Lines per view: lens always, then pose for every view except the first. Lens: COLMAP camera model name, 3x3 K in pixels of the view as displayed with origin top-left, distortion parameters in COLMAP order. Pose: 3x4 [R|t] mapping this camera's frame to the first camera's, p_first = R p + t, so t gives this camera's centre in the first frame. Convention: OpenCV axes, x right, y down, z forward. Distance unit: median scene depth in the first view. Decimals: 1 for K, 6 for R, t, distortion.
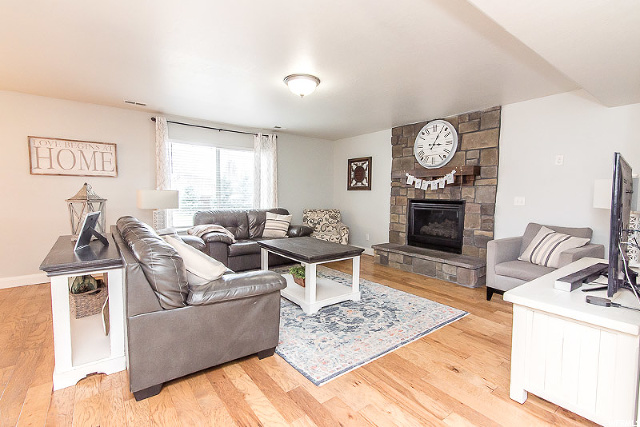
lens RADIAL K [[298.1, 0, 319.2], [0, 298.1, 214.4], [0, 0, 1]] dist [0.013134, 0.002627]
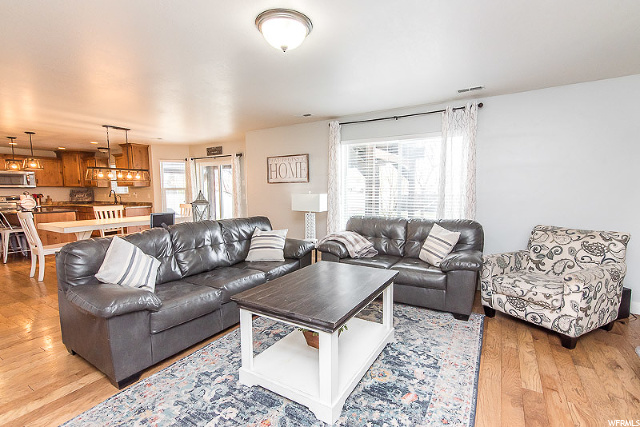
lens RADIAL K [[298.1, 0, 331.8], [0, 298.1, 215.9], [0, 0, 1]] dist [0.013134, 0.002627]
pose [[0.361717, 0.078918, -0.928942, 0.433568], [-0.050072, 0.996617, 0.065170, -0.067993], [0.930942, 0.022941, 0.364445, 0.620341]]
